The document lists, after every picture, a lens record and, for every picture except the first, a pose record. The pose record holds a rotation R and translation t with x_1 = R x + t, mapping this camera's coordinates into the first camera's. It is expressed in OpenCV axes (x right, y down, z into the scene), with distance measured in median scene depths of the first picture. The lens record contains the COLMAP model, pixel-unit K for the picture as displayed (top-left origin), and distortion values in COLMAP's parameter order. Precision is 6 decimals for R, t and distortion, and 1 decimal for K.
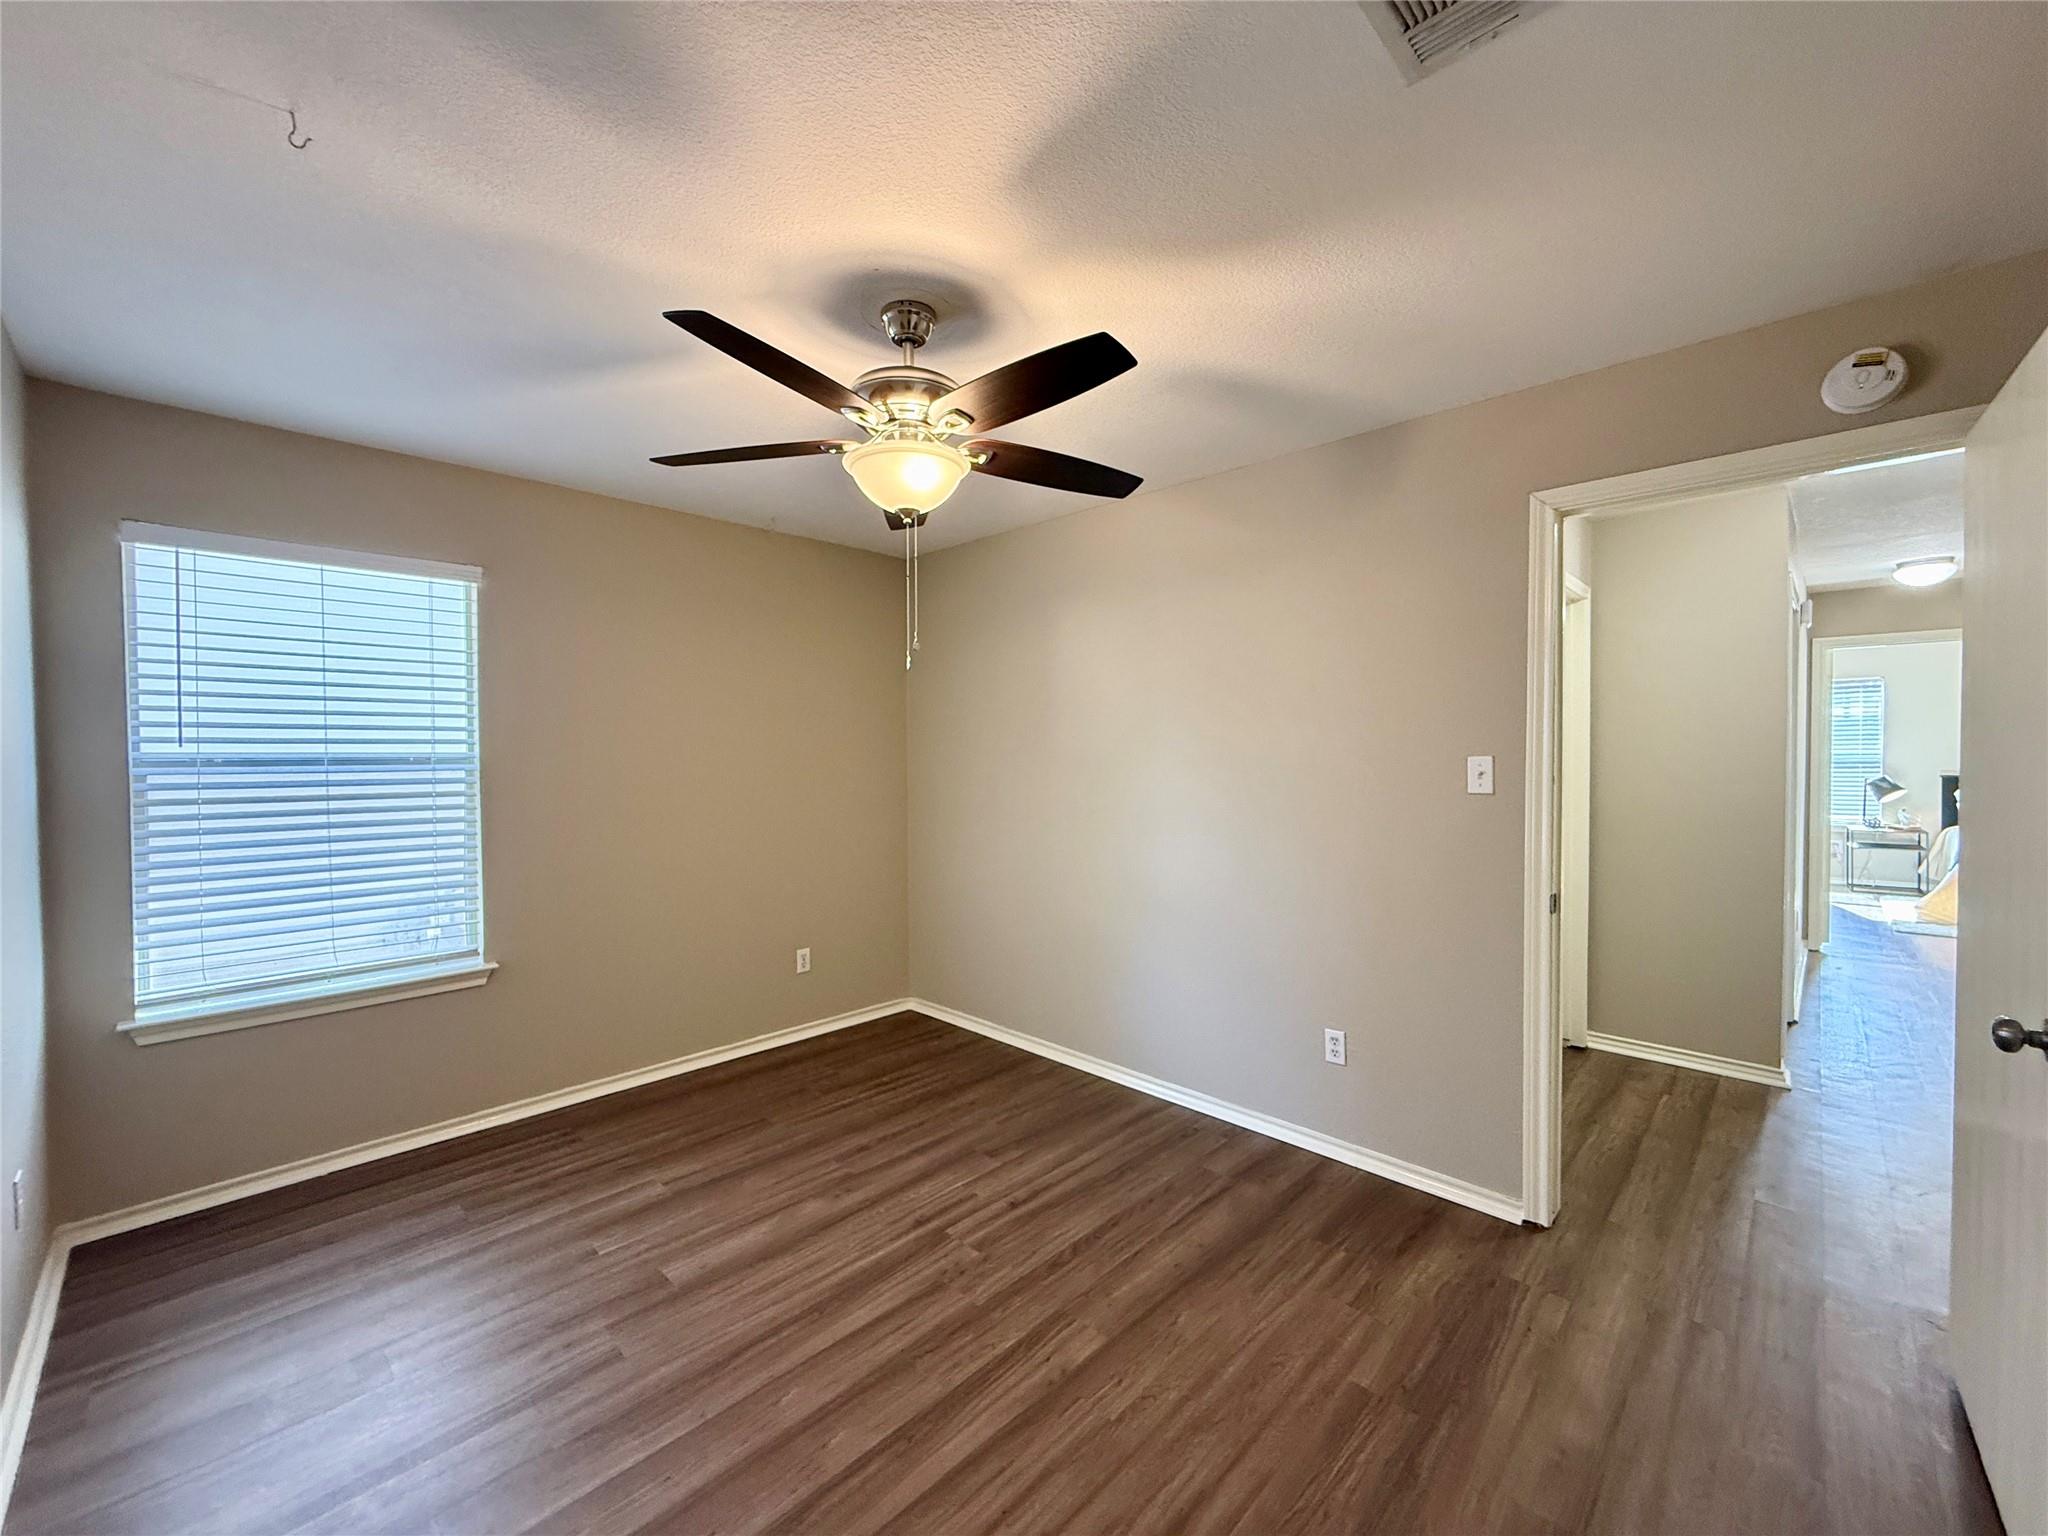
lens RADIAL K [[815.7, 0, 1024.4], [0, 815.7, 773.8], [0, 0, 1]] dist [0.001379, -0.000164]
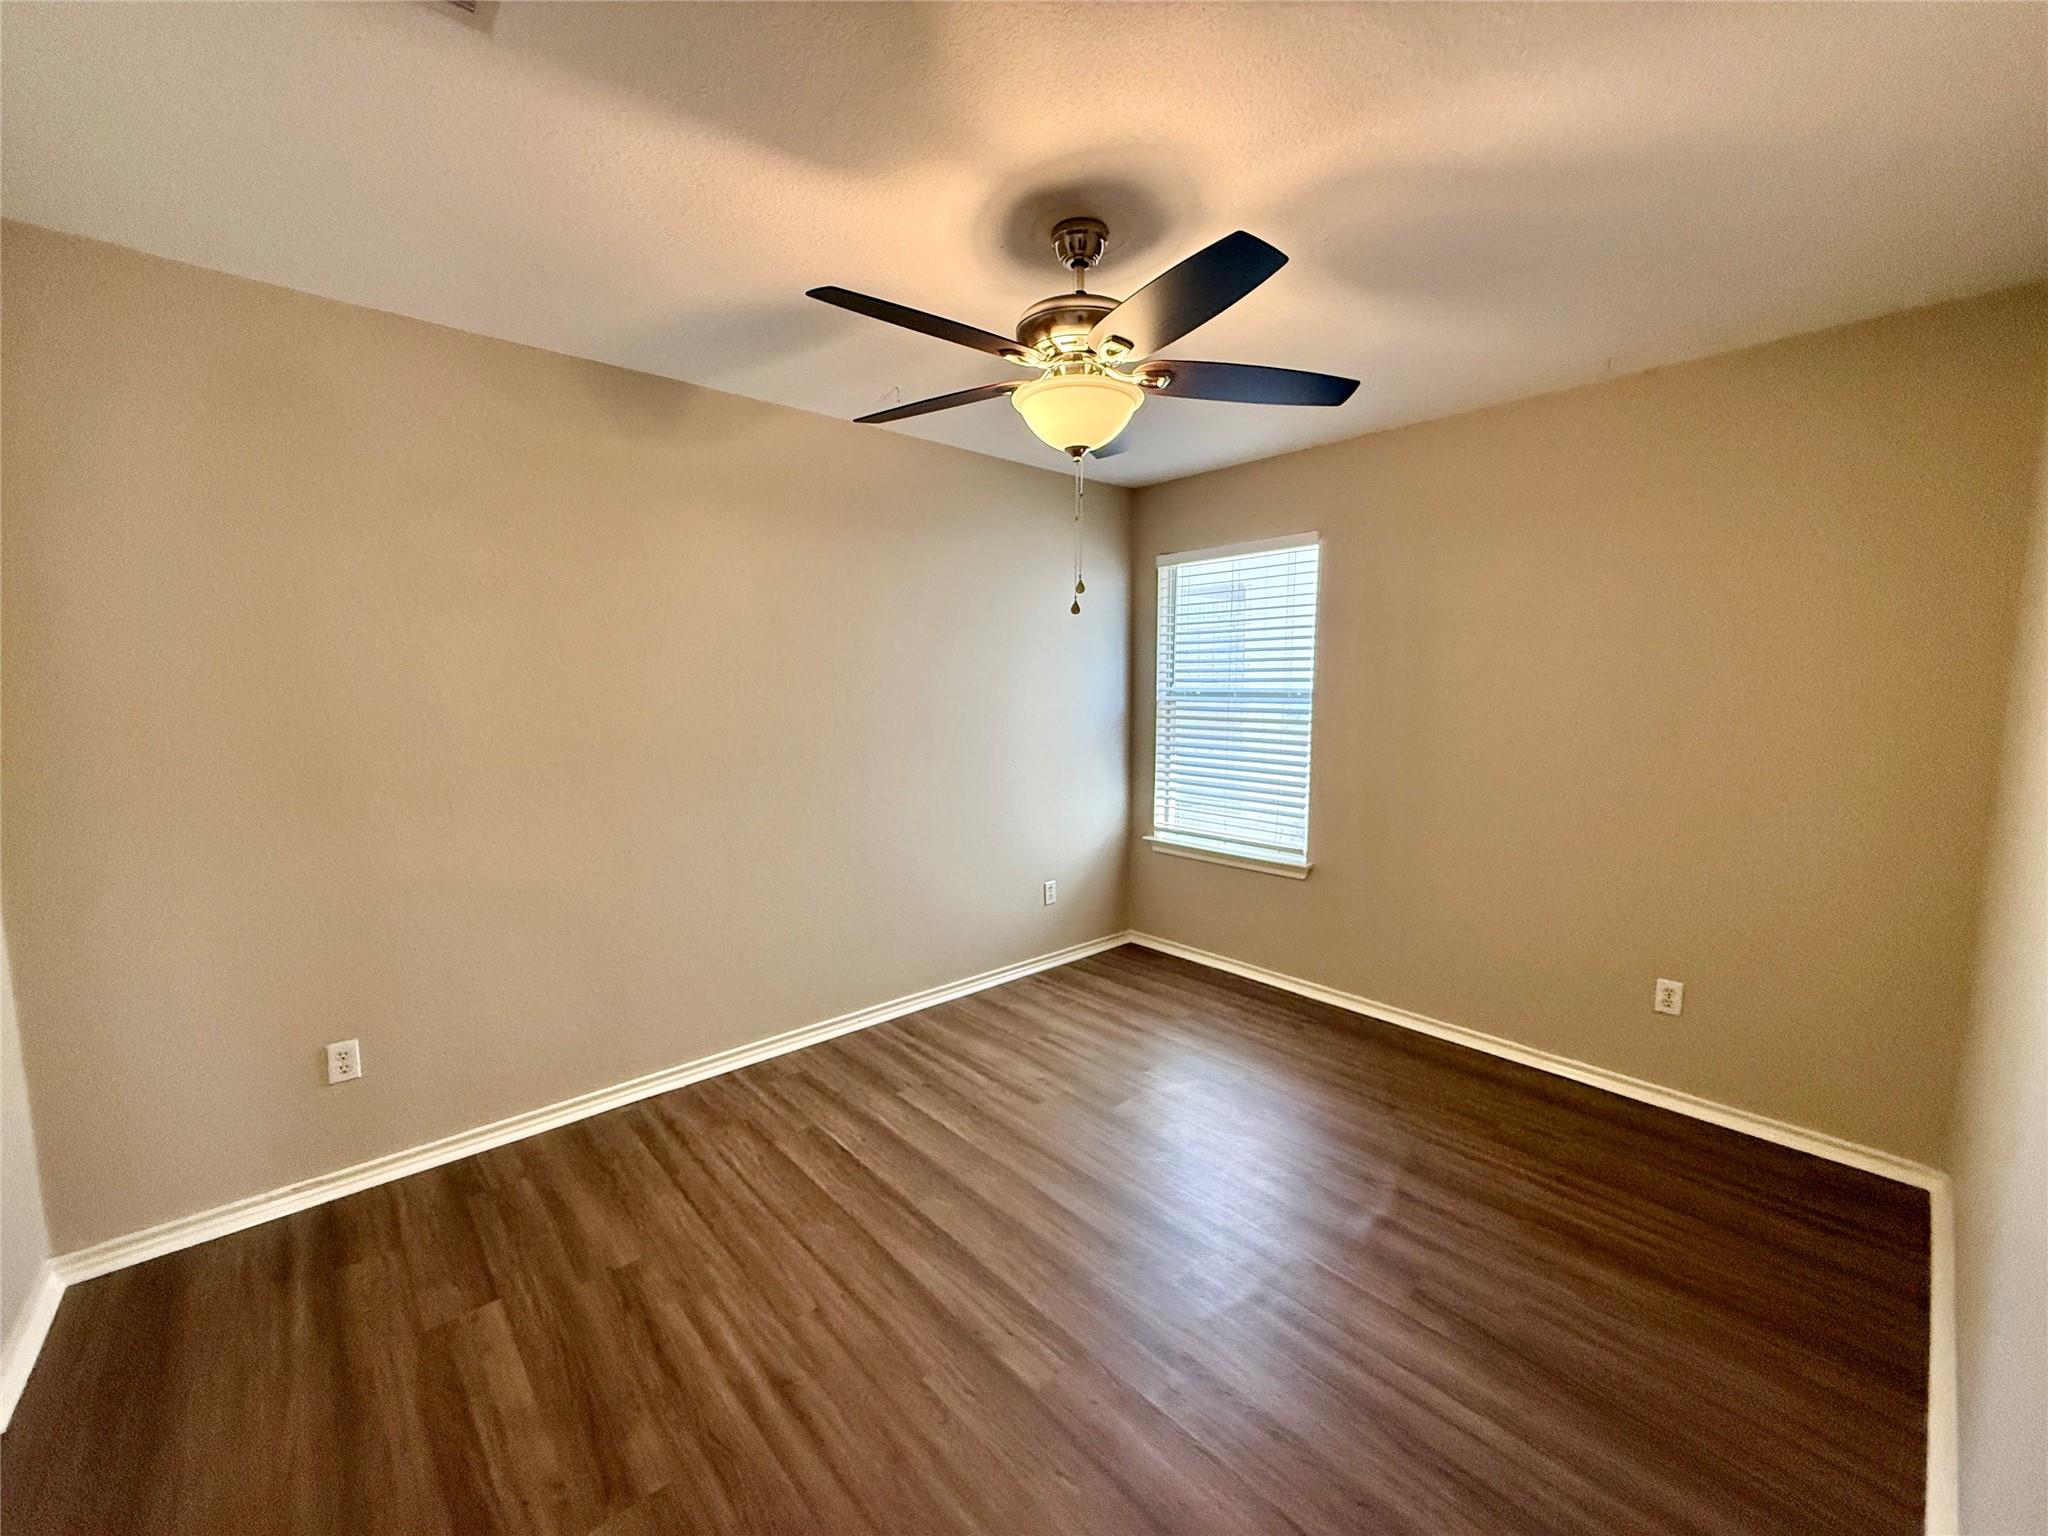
lens RADIAL K [[815.7, 0, 1017.9], [0, 815.7, 771.7], [0, 0, 1]] dist [0.001379, -0.000164]
pose [[-0.078876, 0.110123, -0.990783, 0.636044], [-0.024295, 0.993372, 0.112345, -0.032813], [0.996588, 0.032932, -0.075678, 0.743817]]
